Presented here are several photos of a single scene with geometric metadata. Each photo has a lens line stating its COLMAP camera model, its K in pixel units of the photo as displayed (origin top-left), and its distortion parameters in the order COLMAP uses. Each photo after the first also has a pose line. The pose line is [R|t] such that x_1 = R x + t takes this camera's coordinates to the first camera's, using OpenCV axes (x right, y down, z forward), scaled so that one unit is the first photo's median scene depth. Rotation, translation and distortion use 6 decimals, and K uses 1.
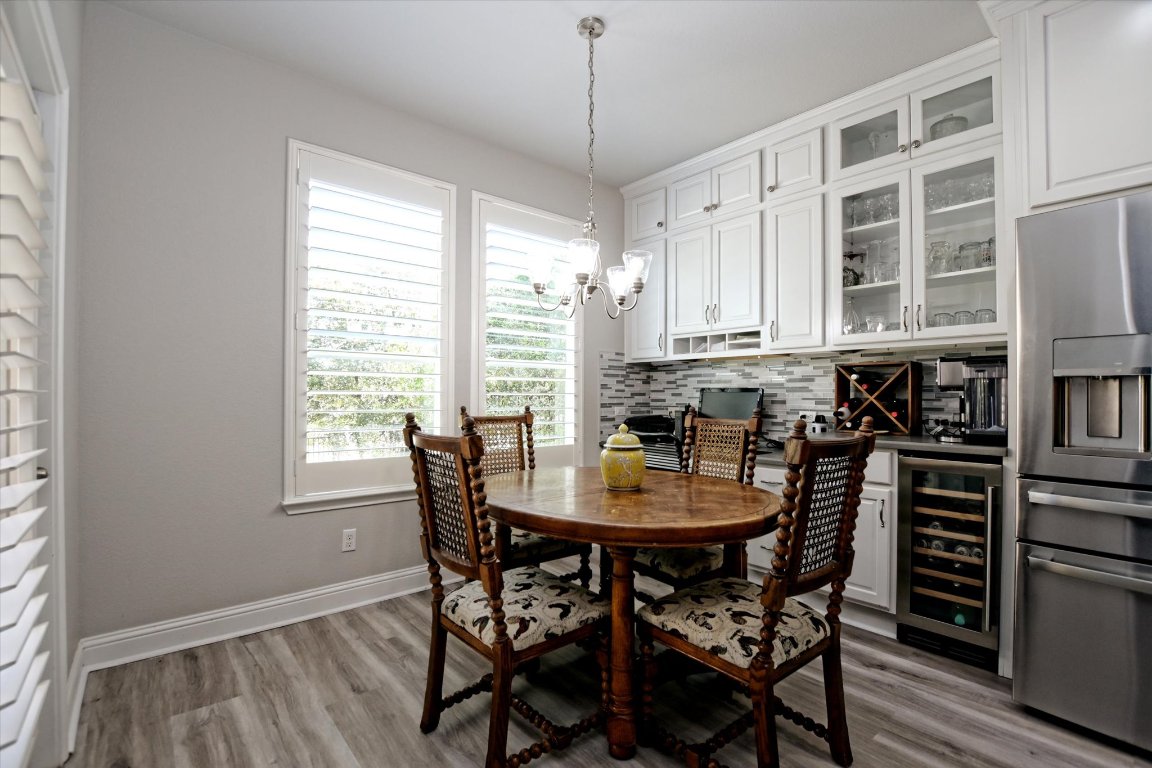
lens RADIAL K [[520.0, 0, 576.7], [0, 520.0, 392.8], [0, 0, 1]] dist [-0.037819, 0.007379]
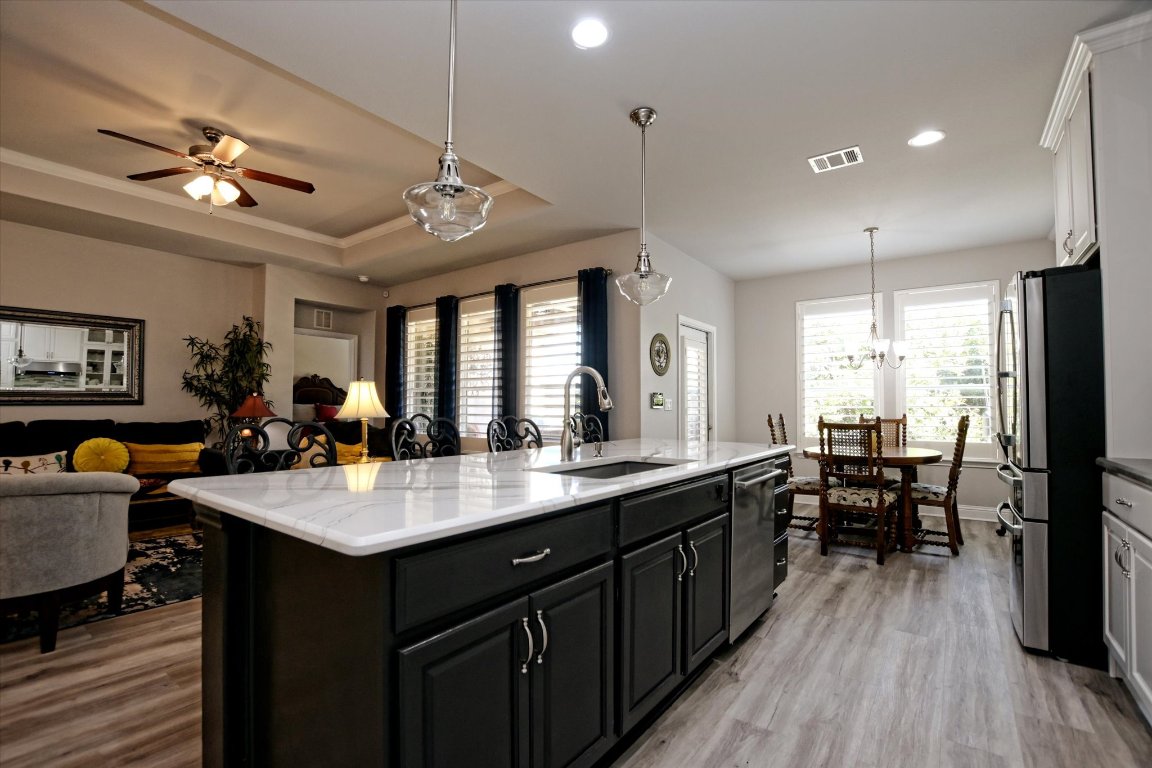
lens RADIAL K [[520.0, 0, 576.7], [0, 520.0, 392.8], [0, 0, 1]] dist [-0.037819, 0.007379]
pose [[0.225374, -0.028515, -0.973855, 1.245971], [0.001667, 0.999581, -0.028883, 0.001784], [0.974271, 0.004886, 0.225327, -0.445693]]
